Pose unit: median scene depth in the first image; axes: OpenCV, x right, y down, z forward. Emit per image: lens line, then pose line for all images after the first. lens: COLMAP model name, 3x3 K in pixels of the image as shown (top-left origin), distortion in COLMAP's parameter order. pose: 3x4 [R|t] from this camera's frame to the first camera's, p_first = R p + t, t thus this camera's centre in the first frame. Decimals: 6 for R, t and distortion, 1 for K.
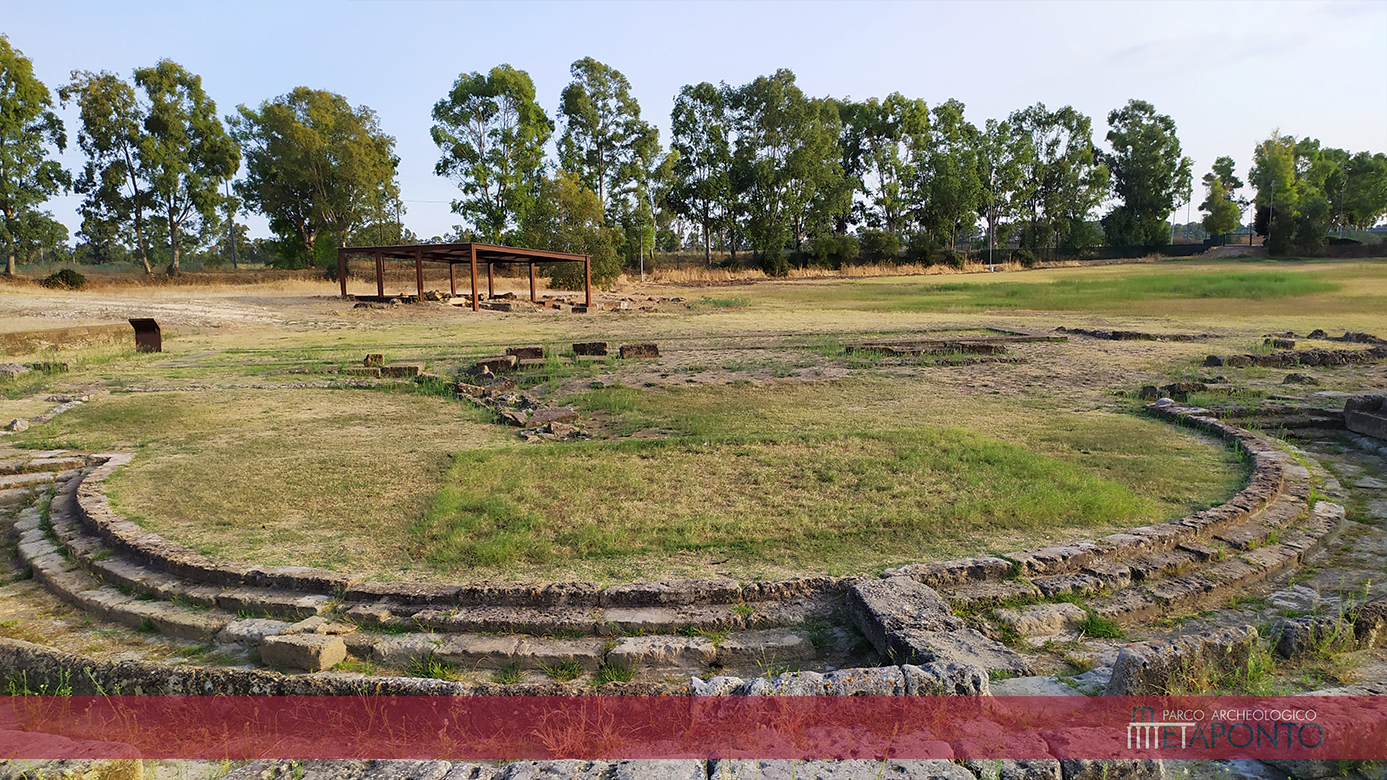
lens RADIAL K [[1037.2, 0, 693.5], [0, 1037.2, 390.0], [0, 0, 1]] dist [0.053371, -0.039977]
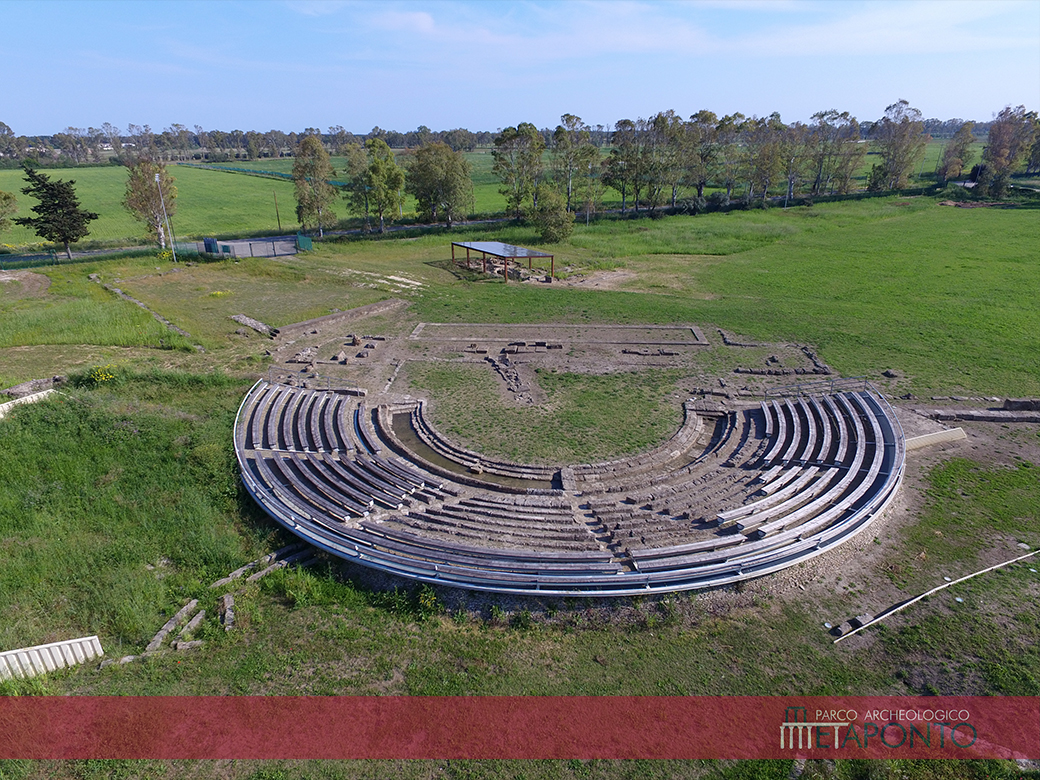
lens RADIAL K [[608.7, 0, 519.6], [0, 608.7, 374.3], [0, 0, 1]] dist [-0.004774, 0.011180]
pose [[0.982079, 0.084963, -0.168231, 0.456011], [-0.040137, 0.966430, 0.253776, -1.229501], [0.184145, -0.242476, 0.952521, -2.290026]]
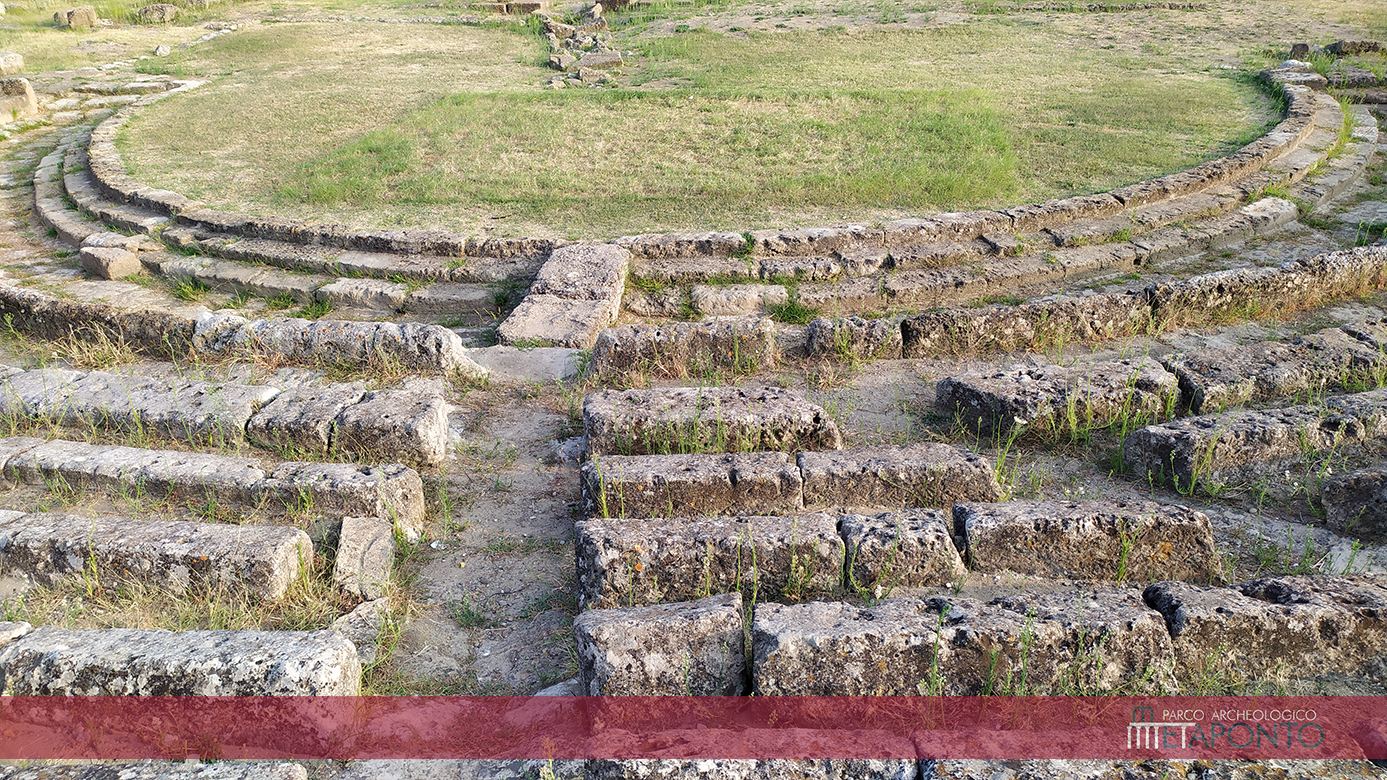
lens RADIAL K [[1037.2, 0, 693.5], [0, 1037.2, 390.0], [0, 0, 1]] dist [0.053371, -0.039977]
pose [[0.951318, 0.122133, -0.282978, 0.561434], [-0.023085, 0.943792, 0.329732, -0.017681], [0.307344, -0.307147, 0.900667, 0.089638]]
